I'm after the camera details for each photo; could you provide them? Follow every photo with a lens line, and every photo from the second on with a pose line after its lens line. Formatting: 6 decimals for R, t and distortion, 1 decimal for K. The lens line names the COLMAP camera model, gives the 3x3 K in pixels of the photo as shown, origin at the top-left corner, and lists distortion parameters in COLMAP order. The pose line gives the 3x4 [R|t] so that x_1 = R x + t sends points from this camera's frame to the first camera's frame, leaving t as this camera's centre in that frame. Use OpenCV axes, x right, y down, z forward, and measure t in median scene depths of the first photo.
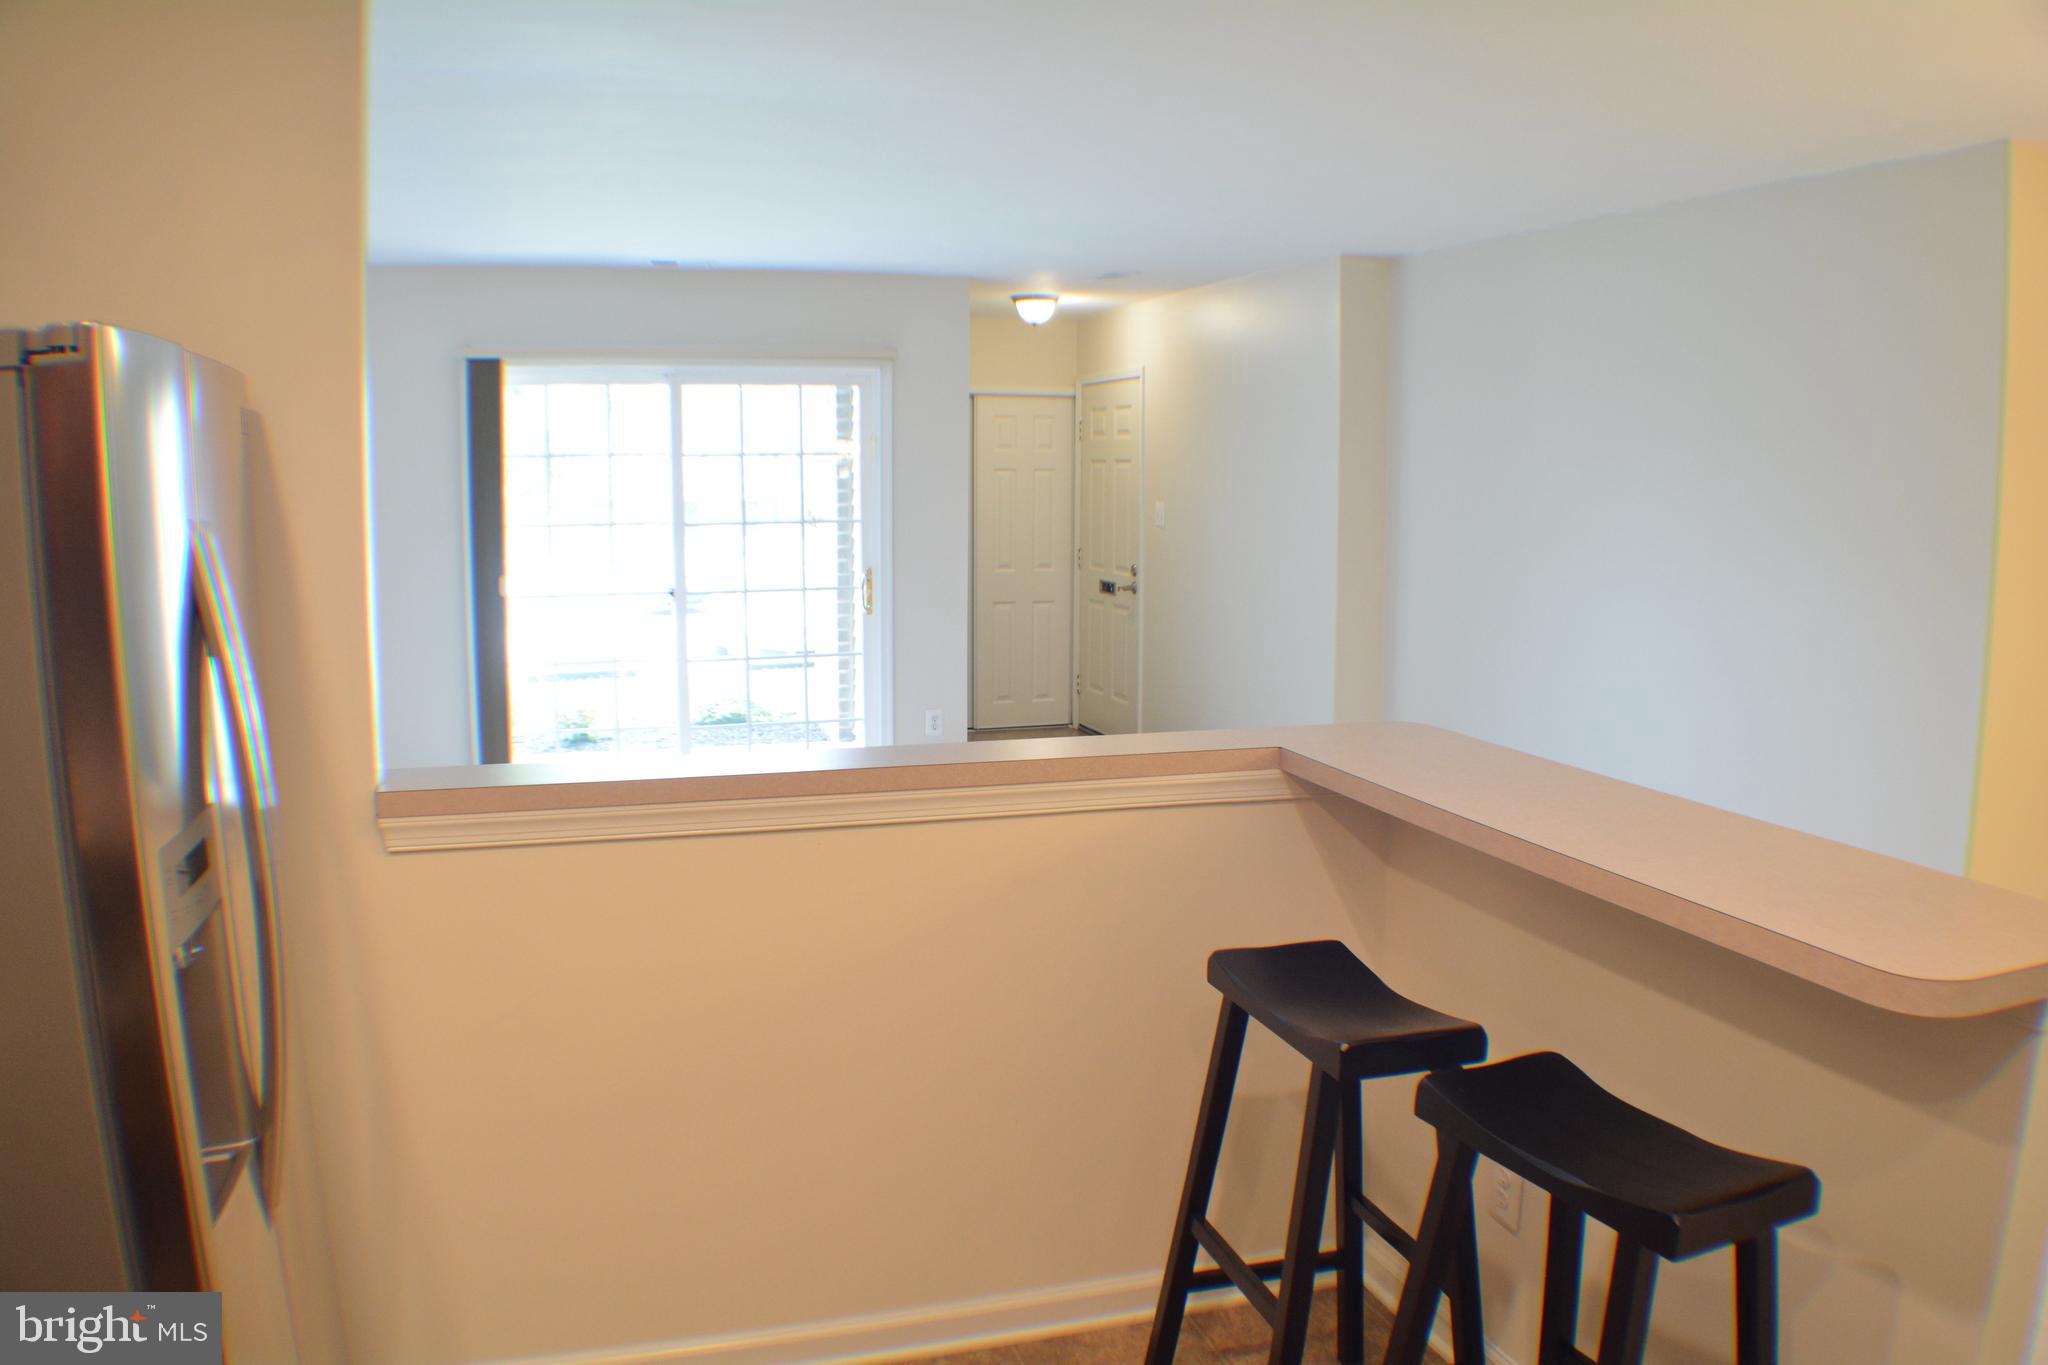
lens RADIAL K [[1561.4, 0, 1014.0], [0, 1561.4, 677.7], [0, 0, 1]] dist [-0.187580, 0.026317]
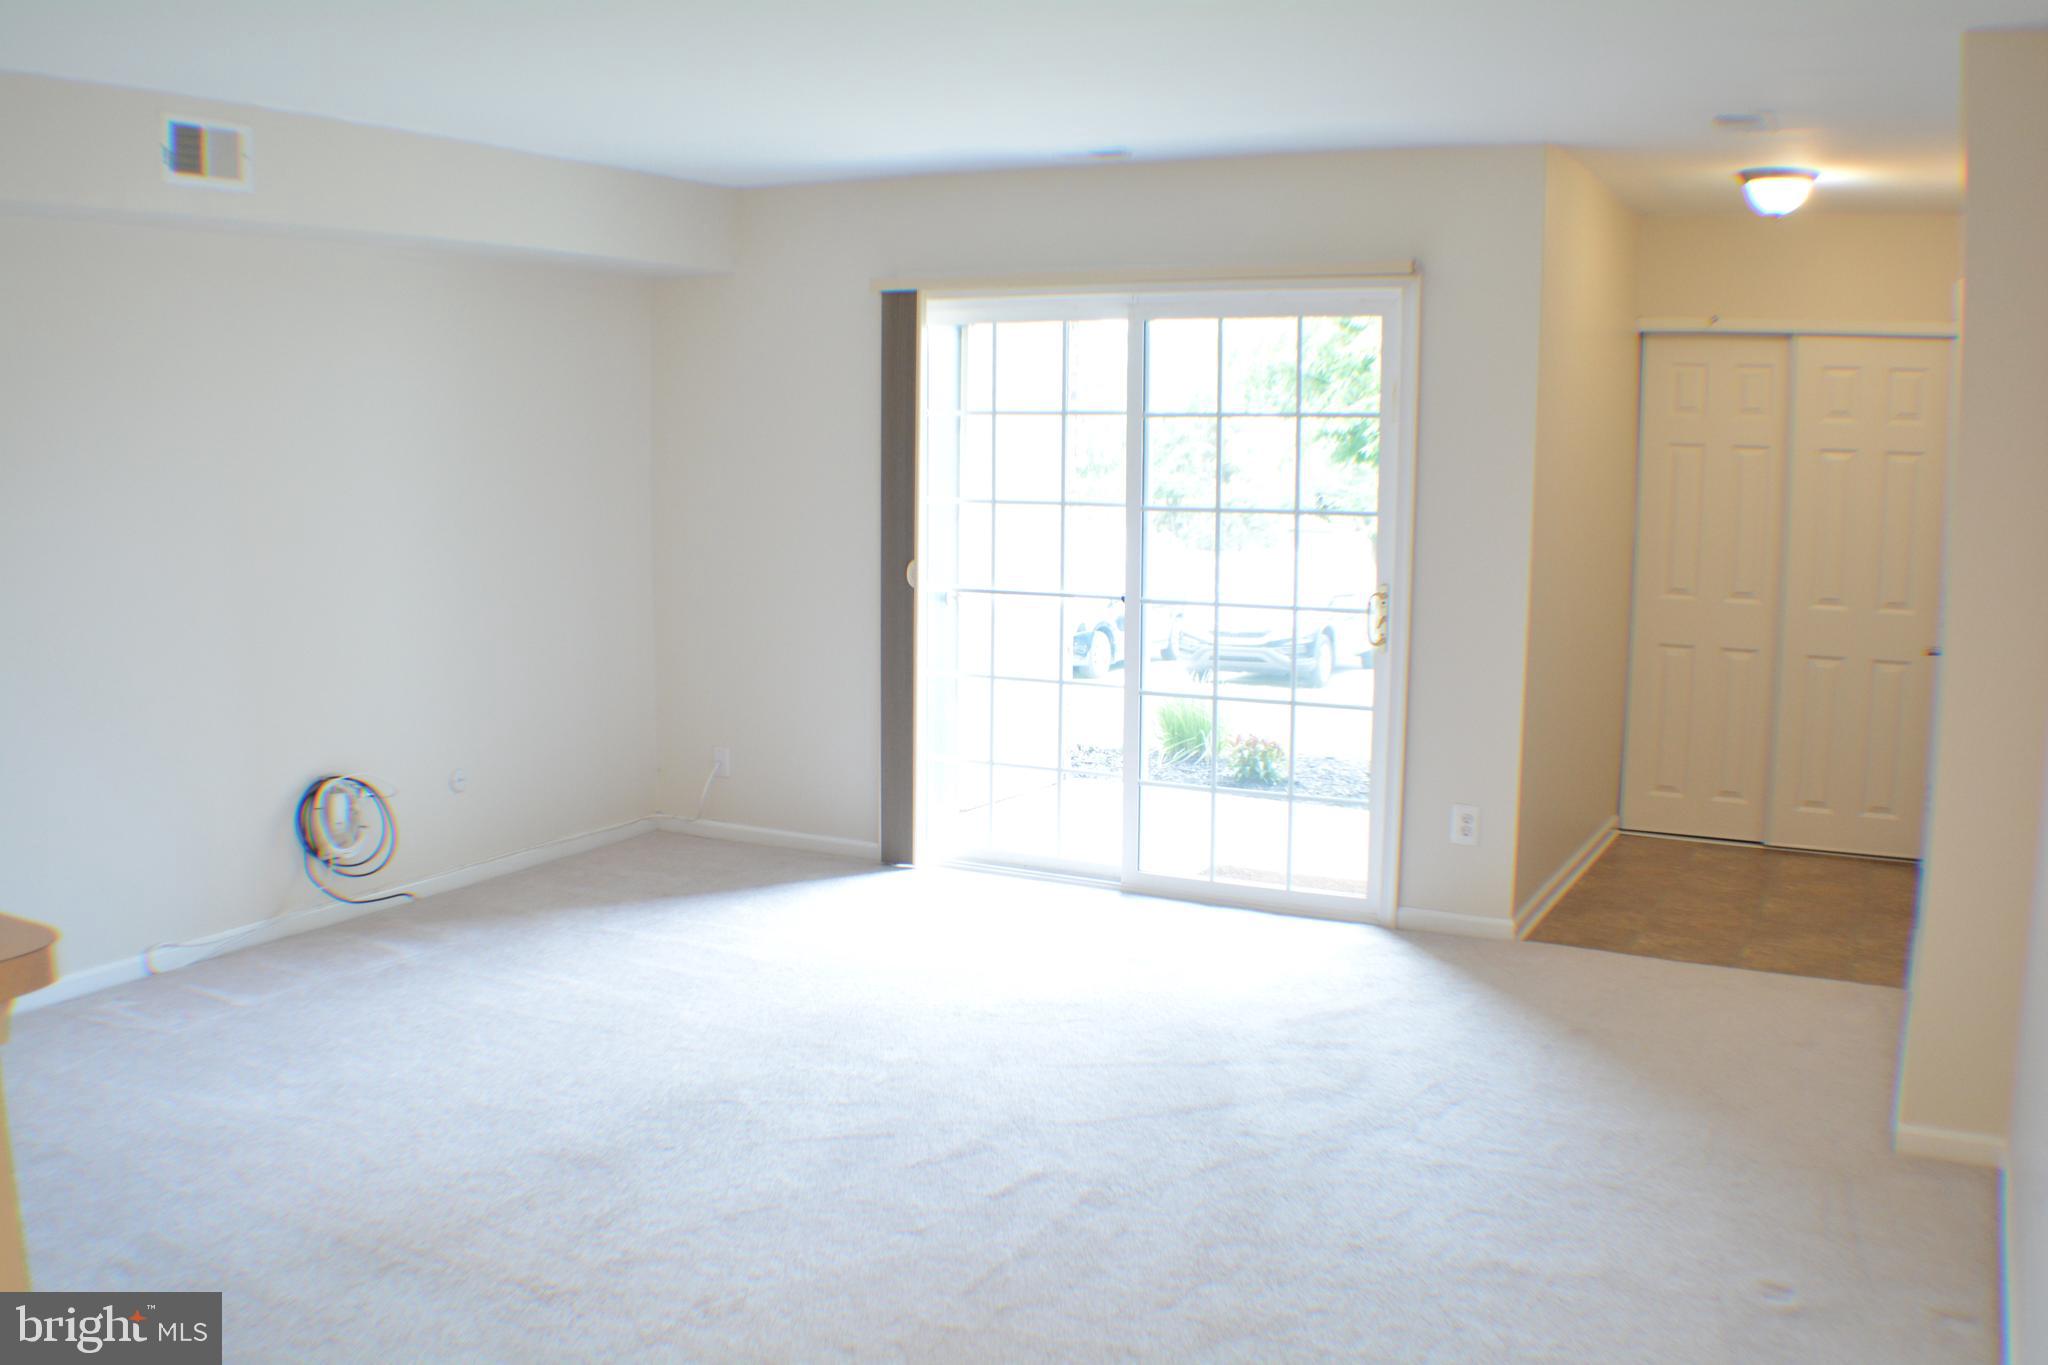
lens RADIAL K [[1843.8, 0, 1035.9], [0, 1843.8, 704.0], [0, 0, 1]] dist [-0.160820, -0.004995]
pose [[0.705880, 0.112034, -0.699415, 0.356125], [-0.101330, 0.993228, 0.056831, -0.047751], [0.701046, 0.030755, 0.712453, 0.317740]]
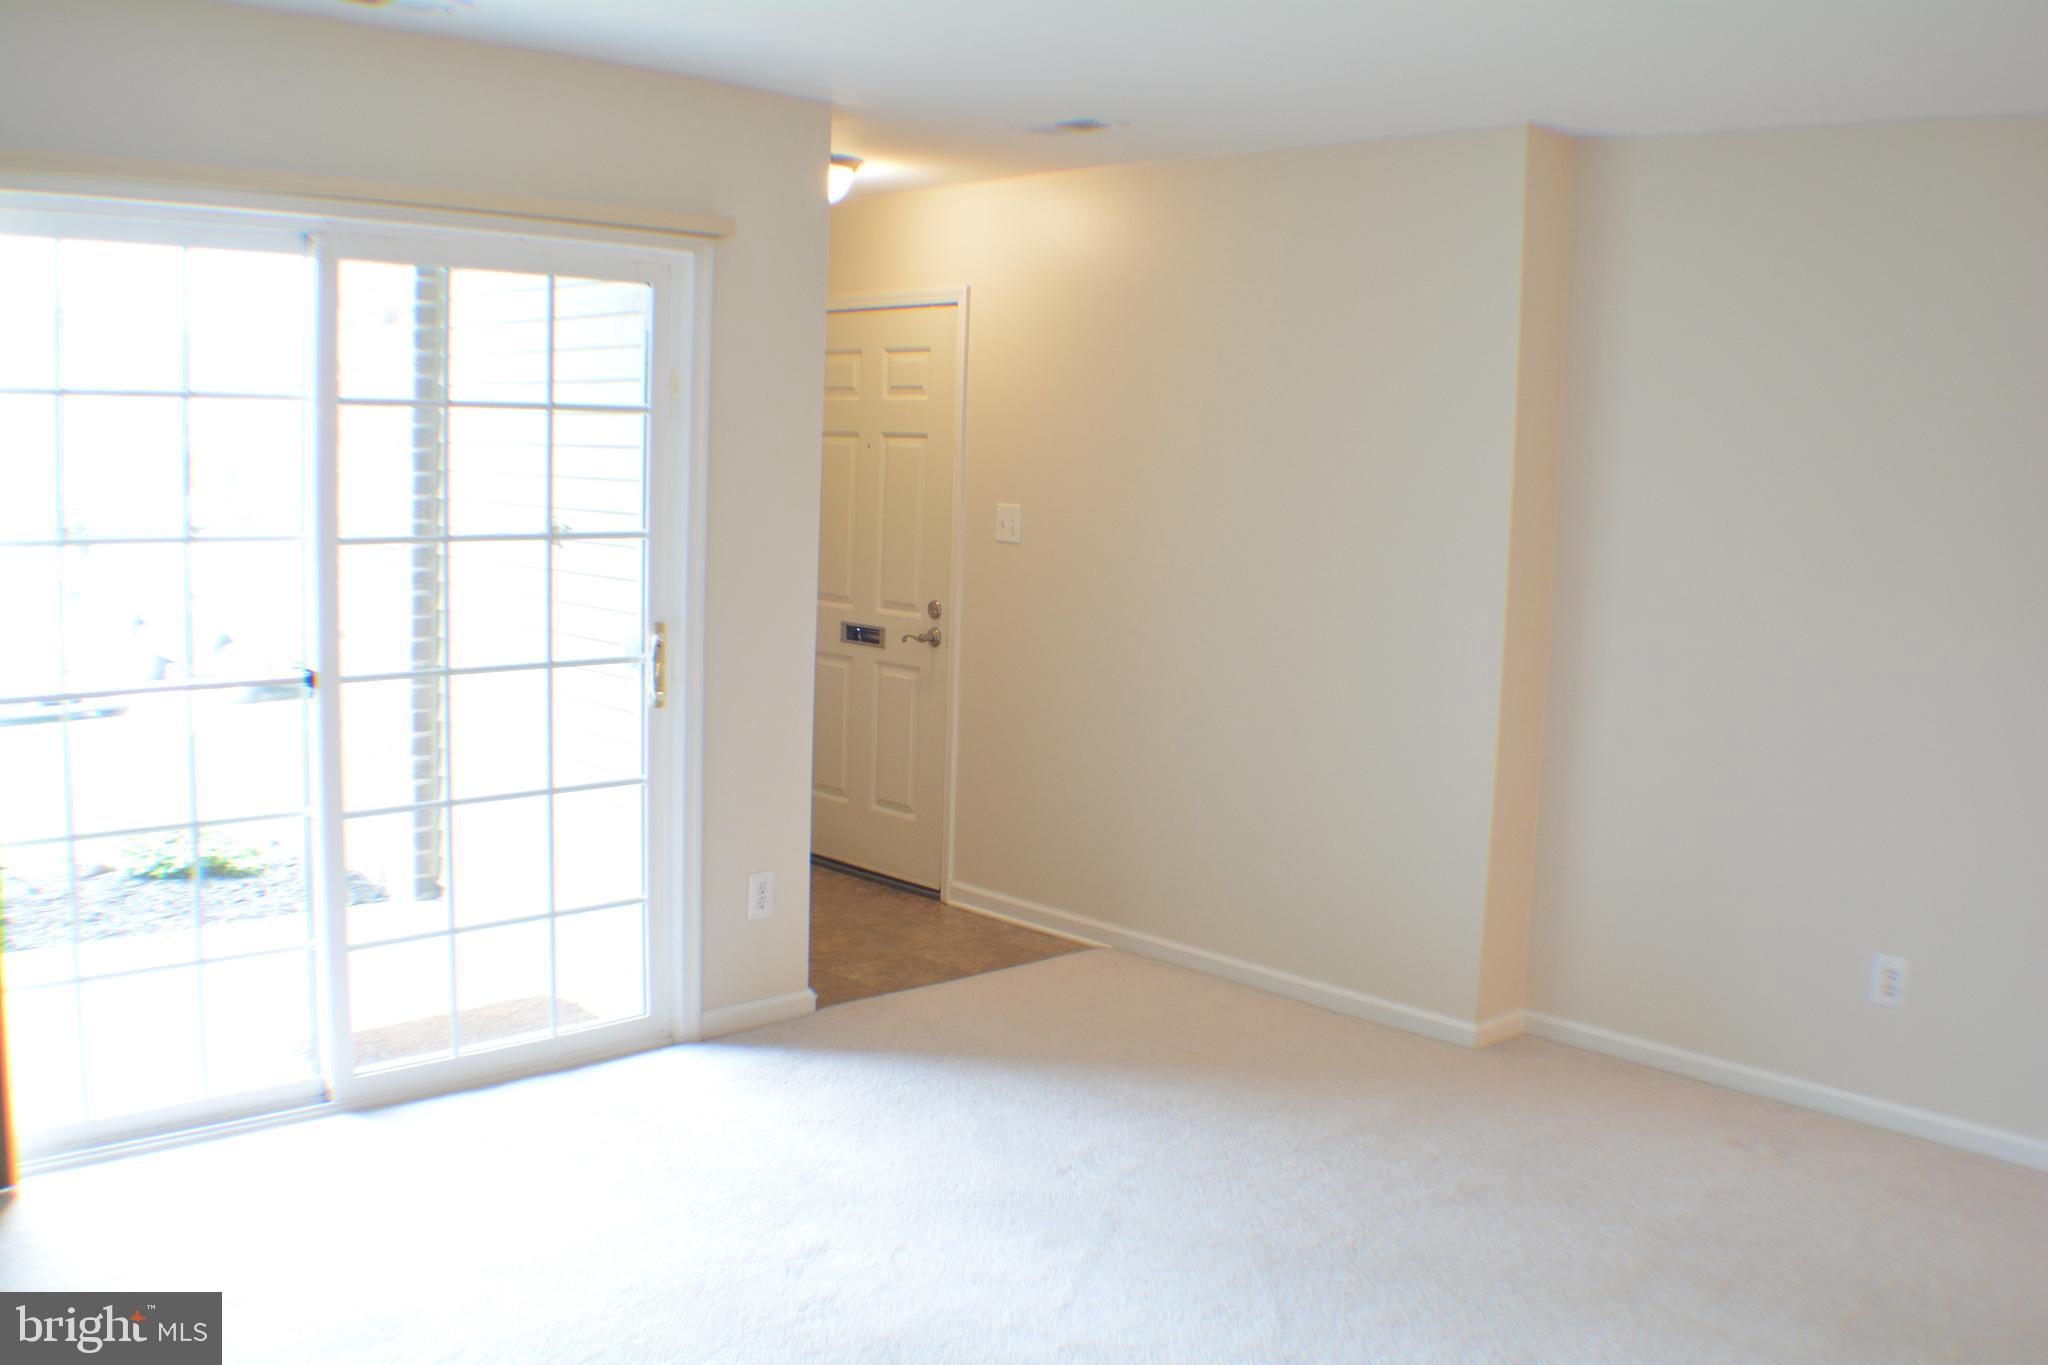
lens RADIAL K [[1843.8, 0, 1027.8], [0, 1843.8, 670.2], [0, 0, 1]] dist [-0.160820, -0.004995]
pose [[0.901862, -0.019985, 0.431561, -0.247198], [0.024298, 0.999695, -0.004482, -0.046901], [-0.431340, 0.014528, 0.902073, 0.362569]]
